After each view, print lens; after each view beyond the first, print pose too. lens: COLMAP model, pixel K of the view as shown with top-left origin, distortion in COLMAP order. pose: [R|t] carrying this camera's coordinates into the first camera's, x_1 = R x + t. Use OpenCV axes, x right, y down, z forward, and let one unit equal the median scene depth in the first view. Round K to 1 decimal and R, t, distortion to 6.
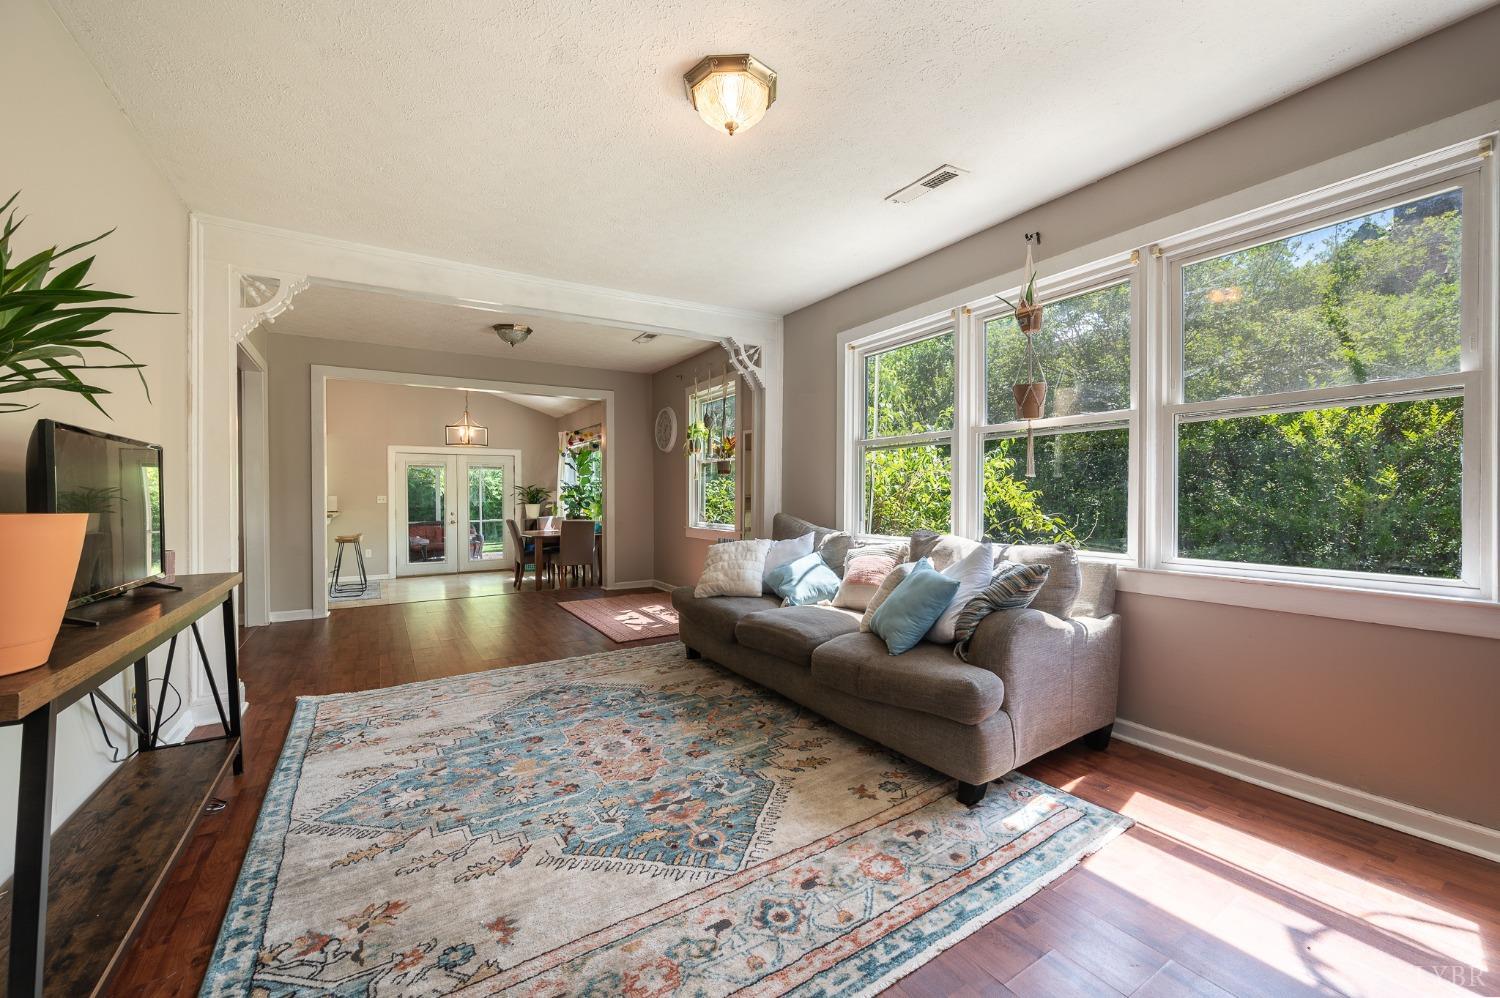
lens RADIAL K [[591.0, 0, 749.5], [0, 591.0, 497.6], [0, 0, 1]] dist [-0.002620, -0.000032]
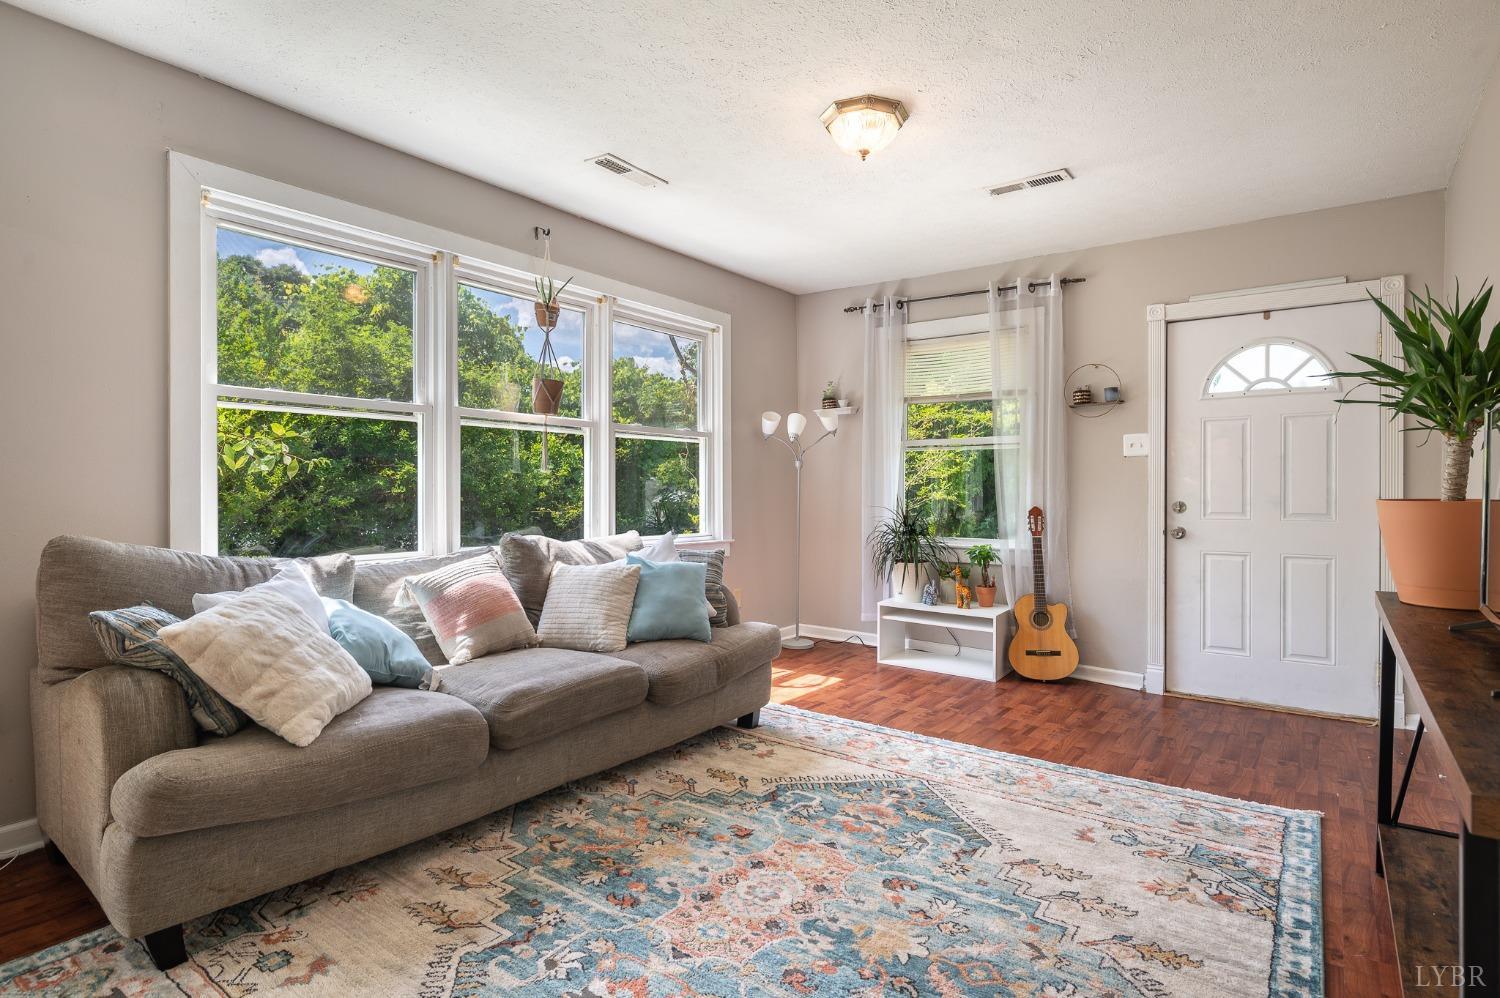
lens RADIAL K [[759.6, 0, 748.4], [0, 759.6, 497.9], [0, 0, 1]] dist [-0.000022, -0.000264]
pose [[-0.345574, -0.005171, 0.938377, -1.149298], [0.005722, 0.999955, 0.007618, -0.001618], [-0.938374, 0.008002, -0.345529, 1.519110]]
